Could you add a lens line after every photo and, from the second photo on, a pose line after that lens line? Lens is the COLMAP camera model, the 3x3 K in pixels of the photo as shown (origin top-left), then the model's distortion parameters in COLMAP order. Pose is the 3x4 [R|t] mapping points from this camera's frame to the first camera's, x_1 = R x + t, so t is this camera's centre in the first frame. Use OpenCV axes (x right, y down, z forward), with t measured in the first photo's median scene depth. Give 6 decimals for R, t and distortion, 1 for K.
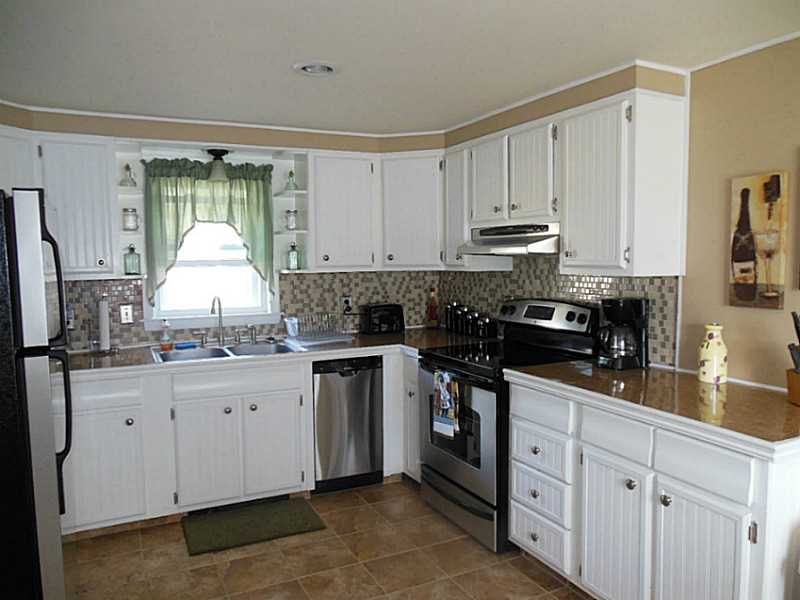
lens RADIAL K [[605.4, 0, 400.7], [0, 605.4, 297.1], [0, 0, 1]] dist [-0.077007, 0.103094]
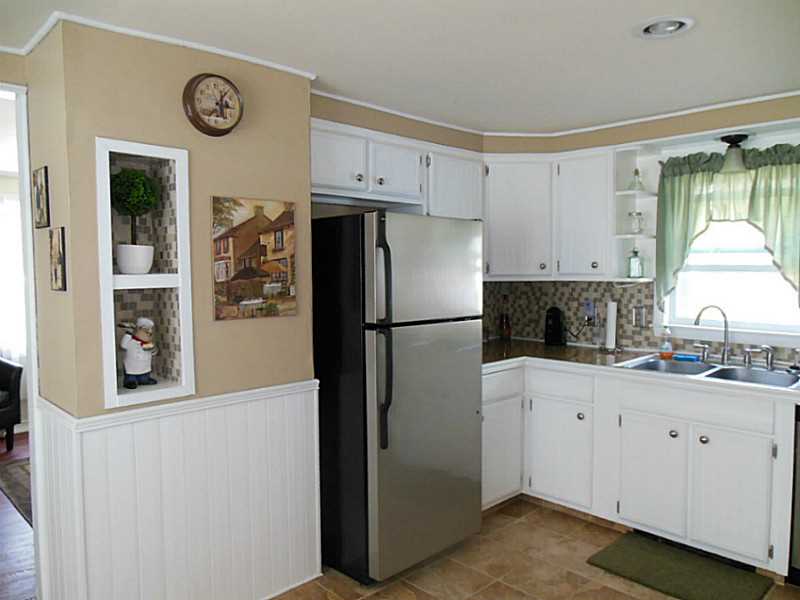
lens RADIAL K [[605.4, 0, 400.7], [0, 605.4, 297.1], [0, 0, 1]] dist [-0.077007, 0.103094]
pose [[0.318867, 0.062688, -0.945724, 0.384469], [-0.067258, 0.996791, 0.043396, -0.022947], [0.945410, 0.049770, 0.322060, 0.306921]]
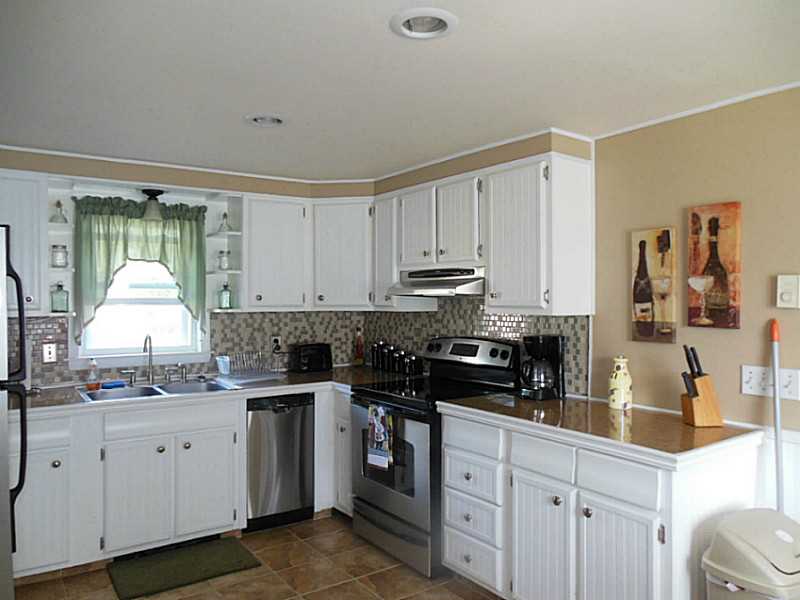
lens RADIAL K [[605.4, 0, 400.7], [0, 605.4, 297.1], [0, 0, 1]] dist [-0.077007, 0.103094]
pose [[0.987597, 0.009530, 0.156721, -0.050889], [0.001555, 0.997514, -0.070457, 0.007516], [-0.157003, 0.069827, 0.985127, -0.051382]]
